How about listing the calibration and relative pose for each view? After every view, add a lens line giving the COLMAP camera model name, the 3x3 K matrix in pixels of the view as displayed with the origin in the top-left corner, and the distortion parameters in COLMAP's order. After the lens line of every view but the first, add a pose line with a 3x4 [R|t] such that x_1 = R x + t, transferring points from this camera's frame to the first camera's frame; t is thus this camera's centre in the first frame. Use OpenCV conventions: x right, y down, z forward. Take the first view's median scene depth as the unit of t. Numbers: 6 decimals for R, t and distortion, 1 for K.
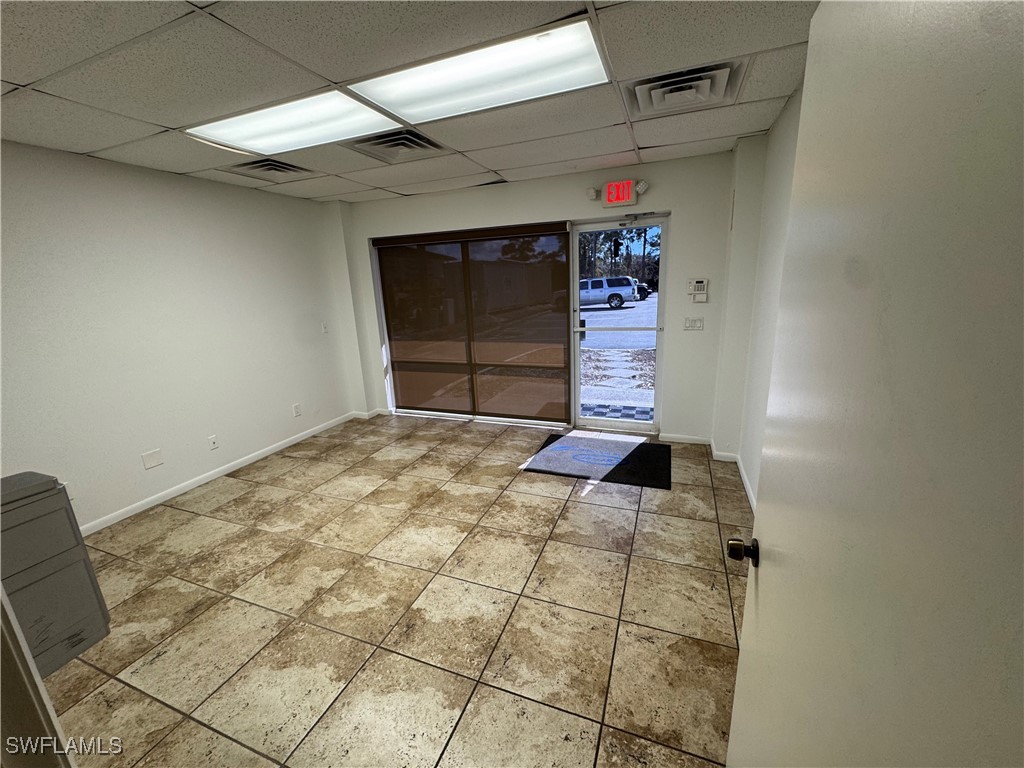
lens RADIAL K [[410.4, 0, 512.0], [0, 410.4, 387.9], [0, 0, 1]] dist [-0.002292, 0.000035]
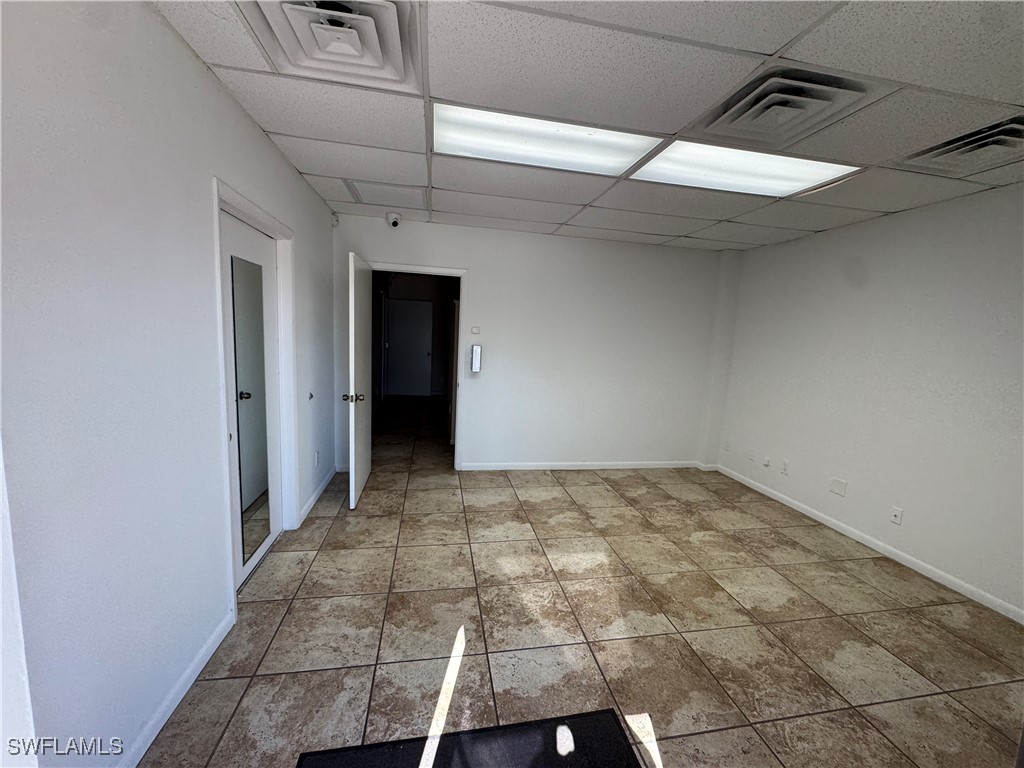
lens RADIAL K [[410.4, 0, 514.0], [0, 410.4, 381.2], [0, 0, 1]] dist [-0.002292, 0.000035]
pose [[-0.847296, 0.065513, -0.527065, 0.427000], [-0.146586, 0.924975, 0.350620, -0.365737], [0.510492, 0.374339, -0.774124, 1.417430]]
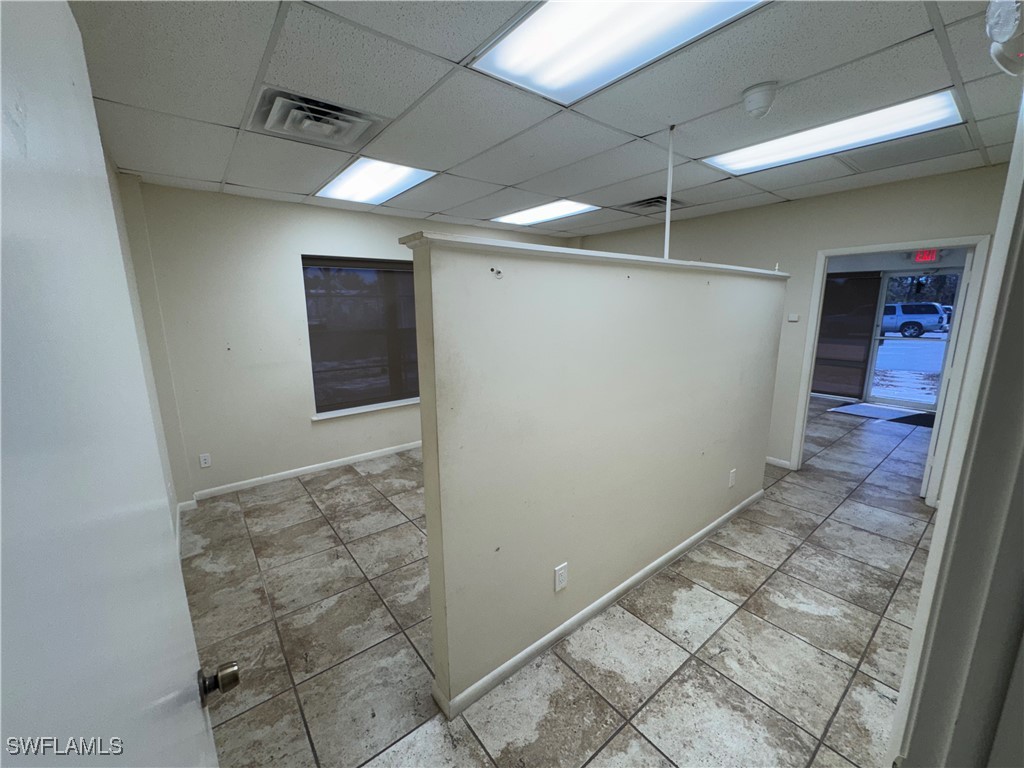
lens RADIAL K [[410.4, 0, 514.3], [0, 410.4, 383.4], [0, 0, 1]] dist [-0.002292, 0.000035]
pose [[0.864031, 0.135007, -0.484999, -0.387790], [-0.158417, 0.987345, -0.007379, 0.392948], [0.477865, 0.083208, 0.874484, -1.525628]]
